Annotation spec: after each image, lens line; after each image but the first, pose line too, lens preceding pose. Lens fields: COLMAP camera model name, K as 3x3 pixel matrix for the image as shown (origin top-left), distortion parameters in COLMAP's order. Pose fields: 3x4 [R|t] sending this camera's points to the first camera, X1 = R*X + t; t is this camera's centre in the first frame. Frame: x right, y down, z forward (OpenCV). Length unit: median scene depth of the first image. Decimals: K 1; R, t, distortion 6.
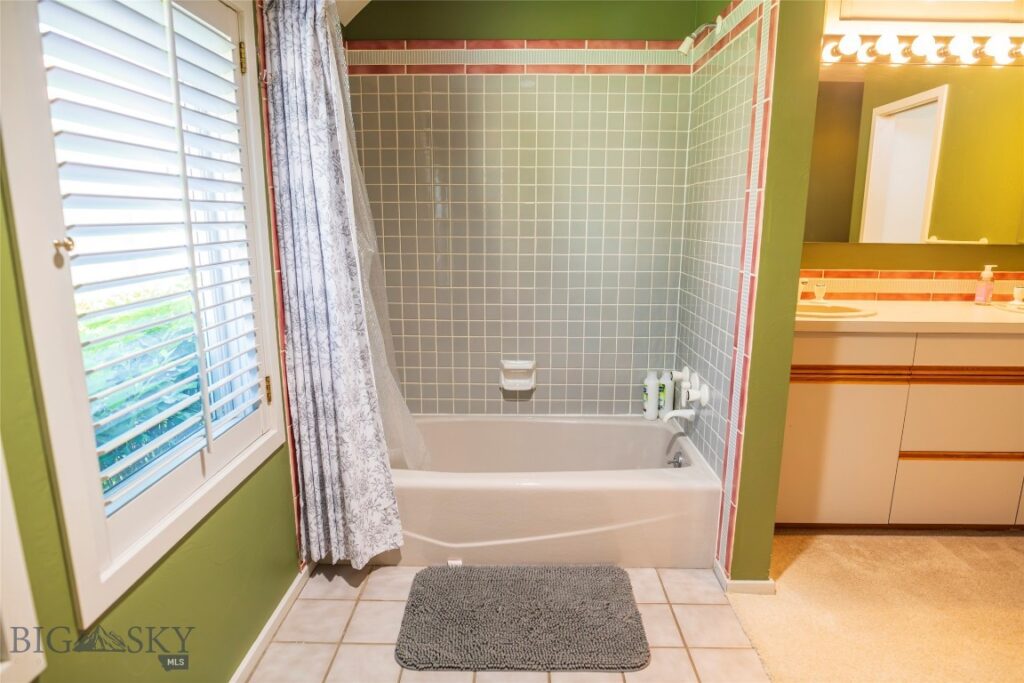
lens RADIAL K [[606.8, 0, 512.1], [0, 606.8, 346.8], [0, 0, 1]] dist [-0.024336, -0.000912]
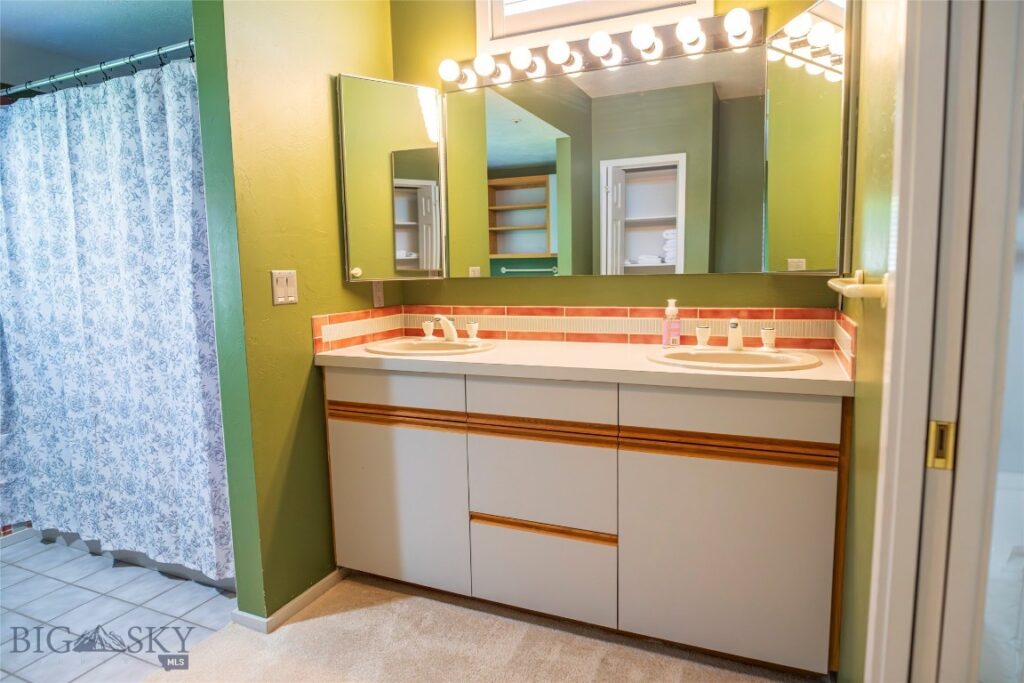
lens RADIAL K [[606.8, 0, 510.6], [0, 606.8, 336.5], [0, 0, 1]] dist [-0.024336, -0.000912]
pose [[0.919408, 0.019975, -0.392798, 0.920496], [-0.056319, 0.995104, -0.081221, -0.008759], [0.389252, 0.096797, 0.916031, 0.173196]]
